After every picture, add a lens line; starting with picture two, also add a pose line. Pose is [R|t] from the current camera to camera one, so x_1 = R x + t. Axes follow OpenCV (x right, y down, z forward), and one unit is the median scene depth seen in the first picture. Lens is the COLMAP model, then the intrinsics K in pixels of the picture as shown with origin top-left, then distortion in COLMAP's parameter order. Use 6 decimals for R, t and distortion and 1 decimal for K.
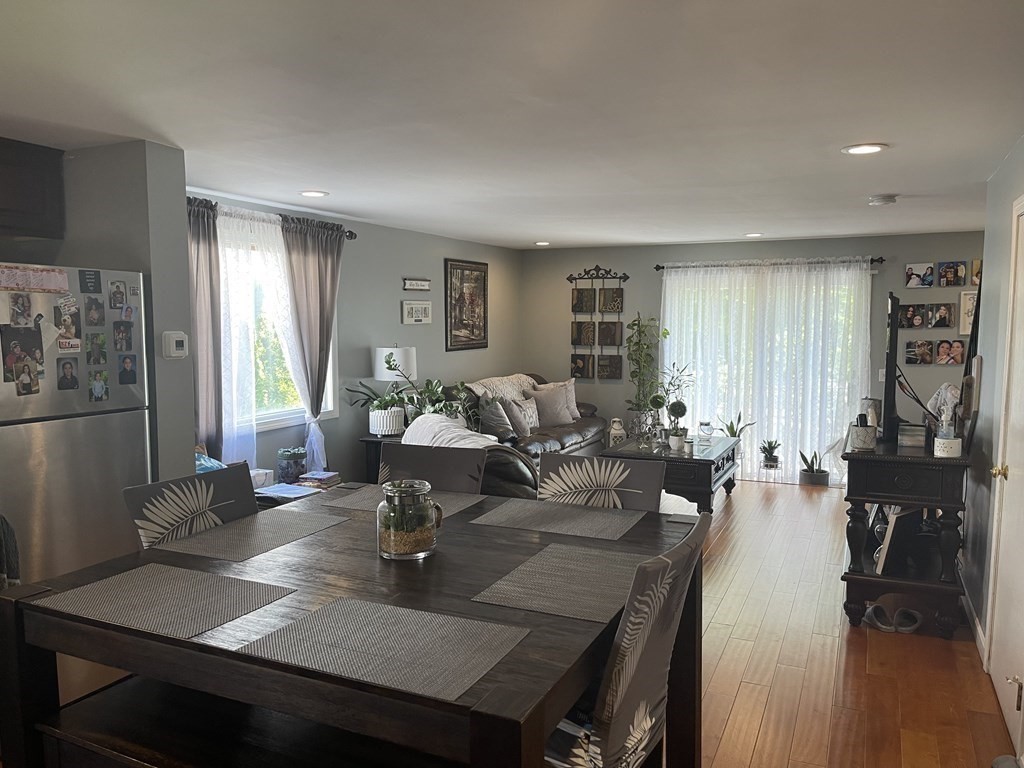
lens RADIAL K [[771.0, 0, 512.0], [0, 771.0, 384.0], [0, 0, 1]] dist [0.088102, -0.123379]
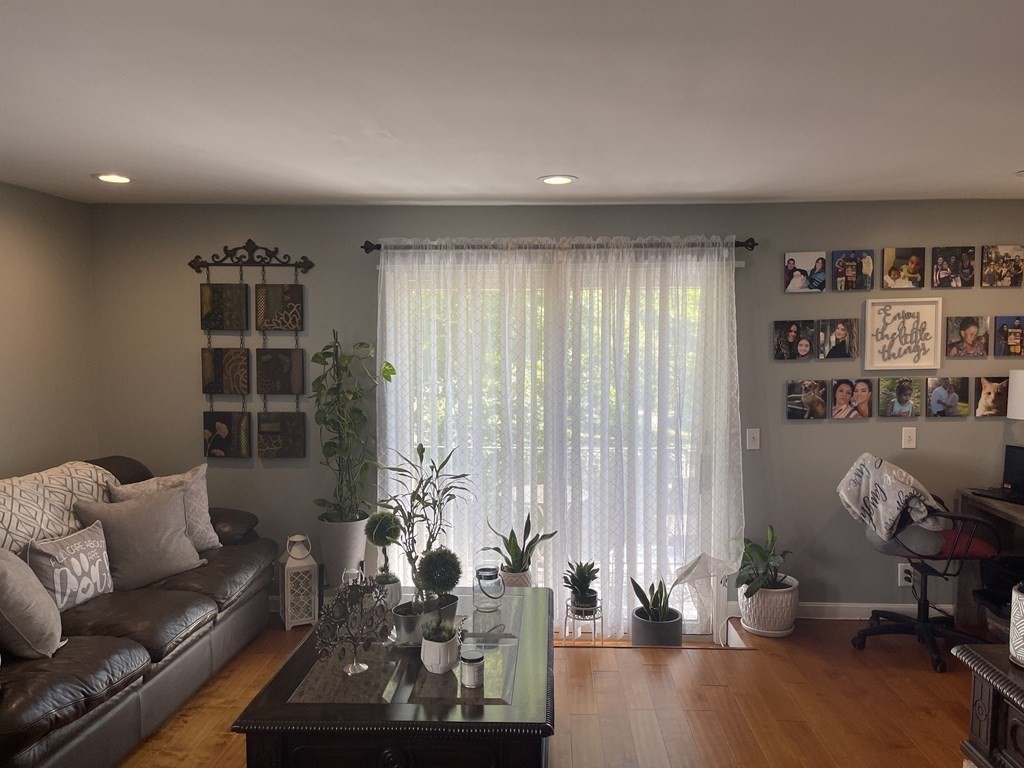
lens RADIAL K [[771.0, 0, 512.0], [0, 771.0, 384.0], [0, 0, 1]] dist [0.088102, -0.123379]
pose [[0.925570, -0.024441, 0.377787, 0.079030], [0.032664, 0.999348, -0.015371, -0.046950], [-0.377165, 0.026567, 0.925765, 0.490910]]
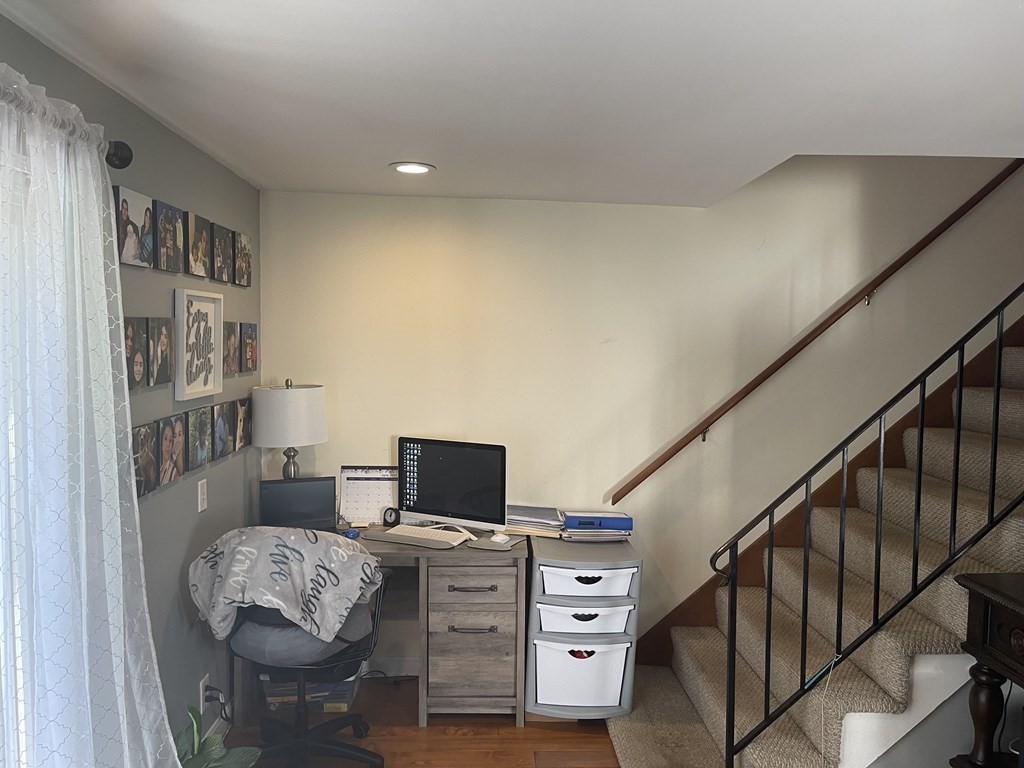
lens RADIAL K [[771.0, 0, 512.0], [0, 771.0, 384.0], [0, 0, 1]] dist [0.088102, -0.123379]
pose [[-0.448659, -0.045892, 0.892524, 0.143919], [0.062239, 0.994651, 0.082430, -0.083871], [-0.891533, 0.092533, -0.443403, 0.927508]]
